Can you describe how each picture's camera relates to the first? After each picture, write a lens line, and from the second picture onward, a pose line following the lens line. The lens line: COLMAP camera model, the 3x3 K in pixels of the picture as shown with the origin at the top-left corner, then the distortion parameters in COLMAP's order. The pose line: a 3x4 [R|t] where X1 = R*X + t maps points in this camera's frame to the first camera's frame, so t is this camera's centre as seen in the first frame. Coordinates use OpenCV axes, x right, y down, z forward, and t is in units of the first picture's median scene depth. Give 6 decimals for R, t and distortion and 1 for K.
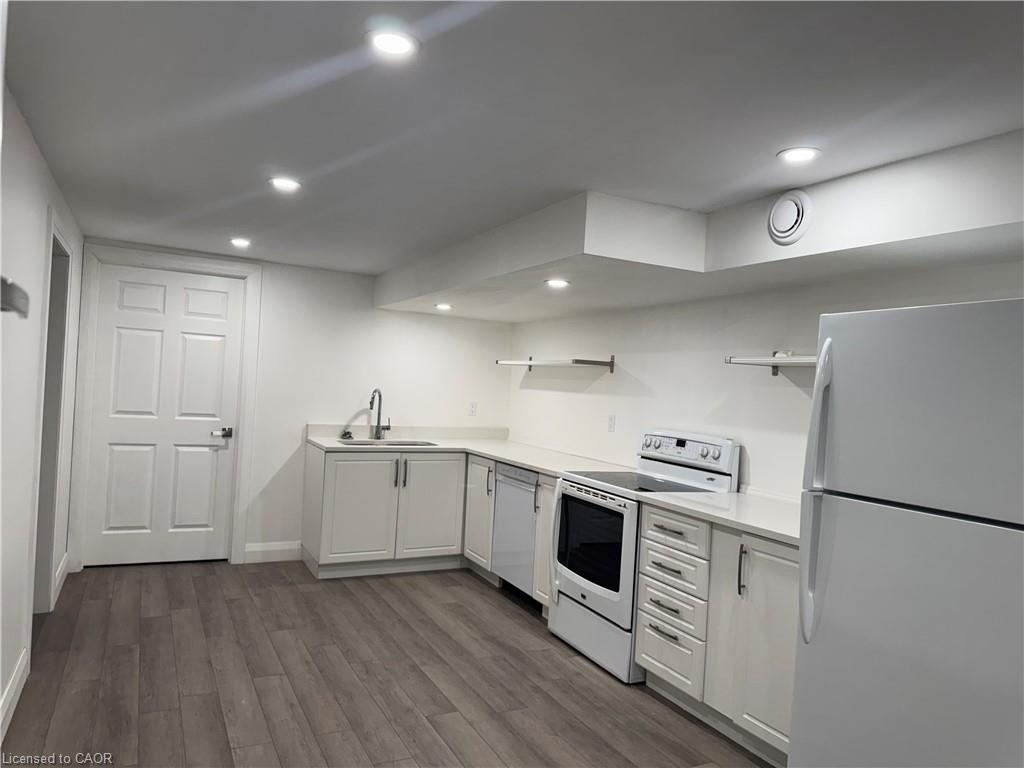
lens RADIAL K [[701.9, 0, 512.0], [0, 701.9, 384.0], [0, 0, 1]] dist [-0.000027, -0.000625]
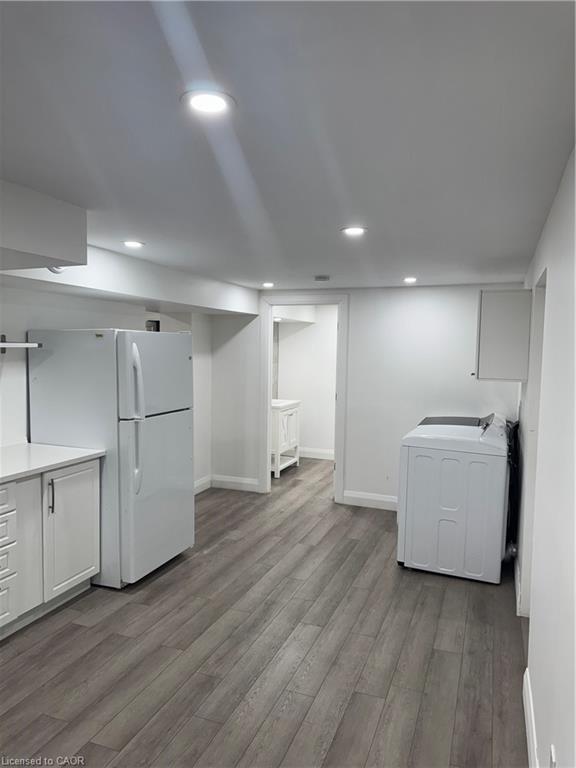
lens RADIAL K [[526.4, 0, 288.0], [0, 526.4, 384.0], [0, 0, 1]] dist [-0.000027, -0.000625]
pose [[-0.653971, -0.109408, 0.748566, -0.747584], [-0.048182, 0.993502, 0.103114, -0.092658], [-0.754983, 0.031366, -0.654993, 1.291462]]
